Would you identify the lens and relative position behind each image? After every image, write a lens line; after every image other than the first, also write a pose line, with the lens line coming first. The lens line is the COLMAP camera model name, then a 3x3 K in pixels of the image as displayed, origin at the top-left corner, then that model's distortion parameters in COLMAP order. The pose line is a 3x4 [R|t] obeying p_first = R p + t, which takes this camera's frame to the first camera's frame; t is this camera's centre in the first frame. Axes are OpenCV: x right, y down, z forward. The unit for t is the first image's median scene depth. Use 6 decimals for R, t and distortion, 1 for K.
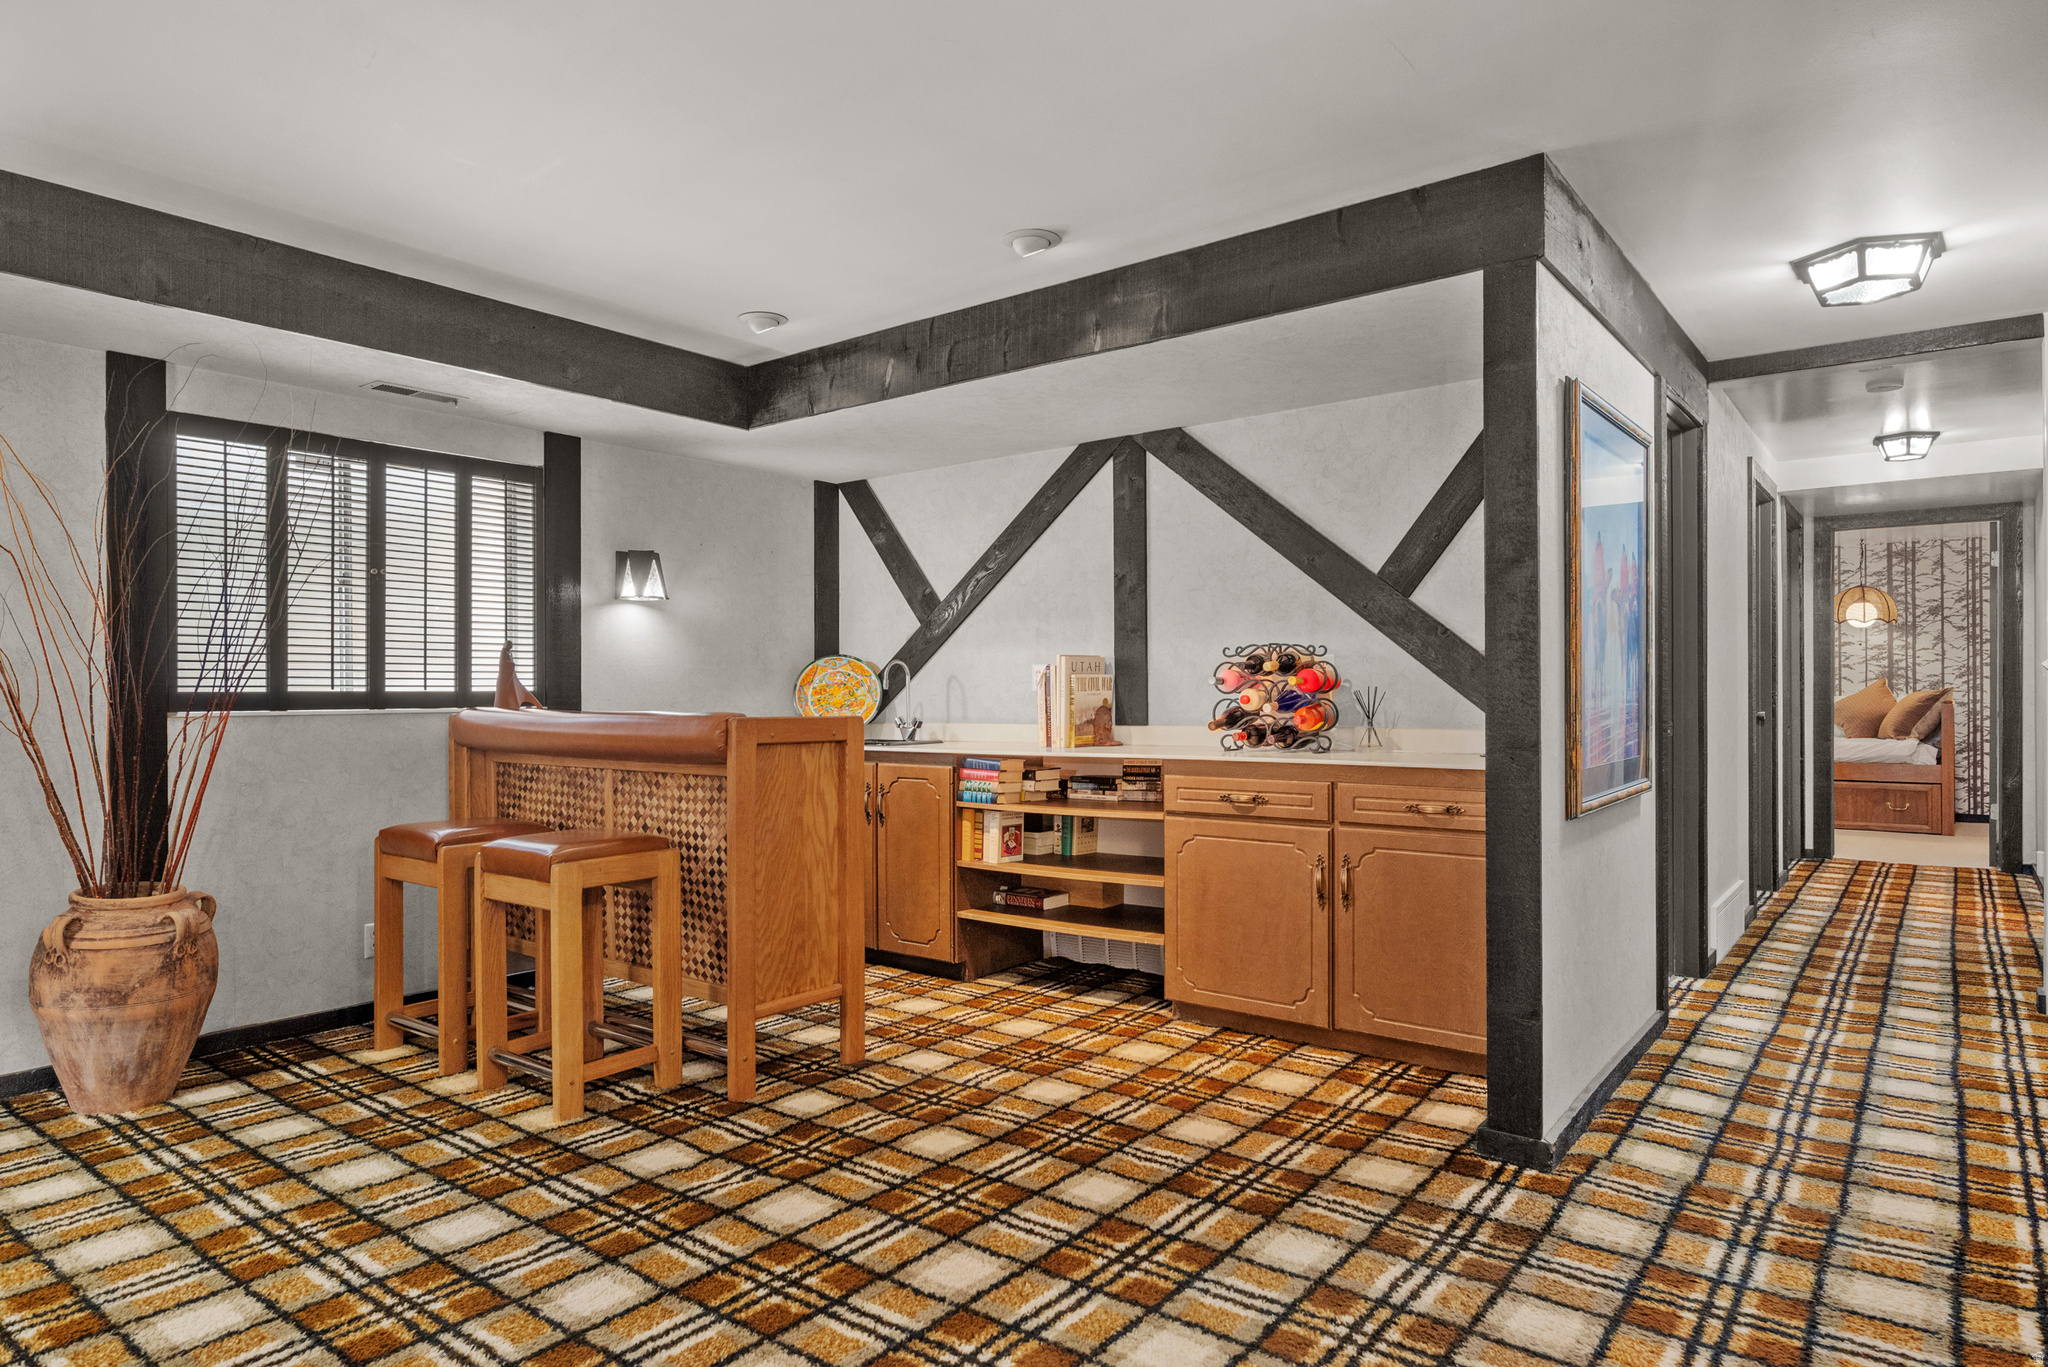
lens RADIAL K [[1205.8, 0, 1024.0], [0, 1205.8, 684.1], [0, 0, 1]] dist [0.001238, 0.000378]
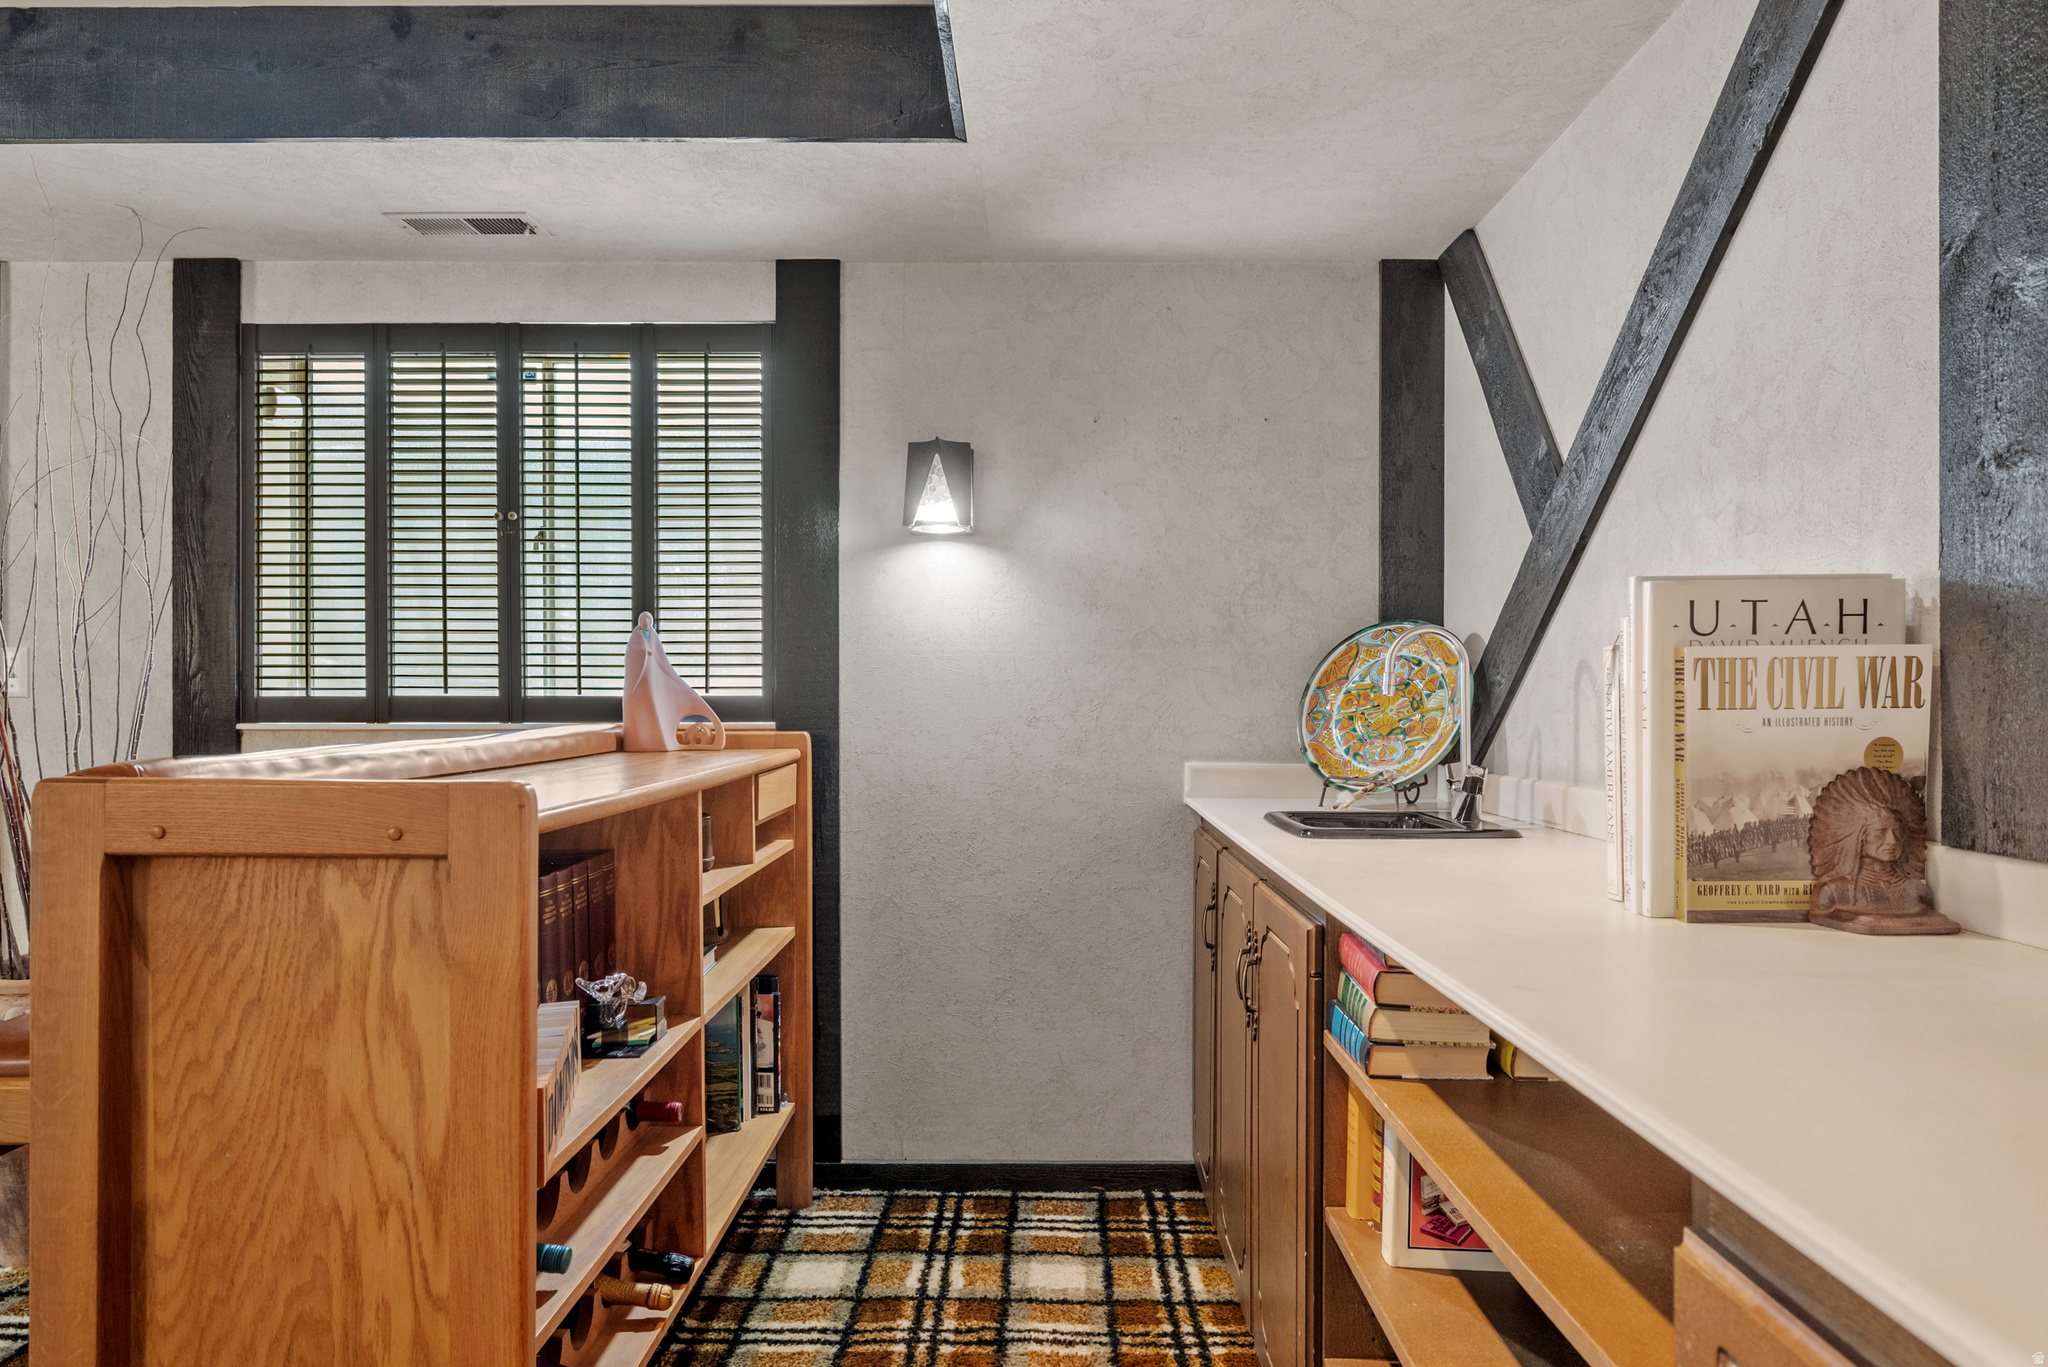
lens RADIAL K [[1279.6, 0, 1019.9], [0, 1279.6, 683.4], [0, 0, 1]] dist [0.022946, 0.000619]
pose [[0.598296, -0.000725, -0.801275, 0.226701], [0.001465, 0.999999, 0.000189, -0.000930], [0.801274, -0.001287, 0.598296, 0.885296]]
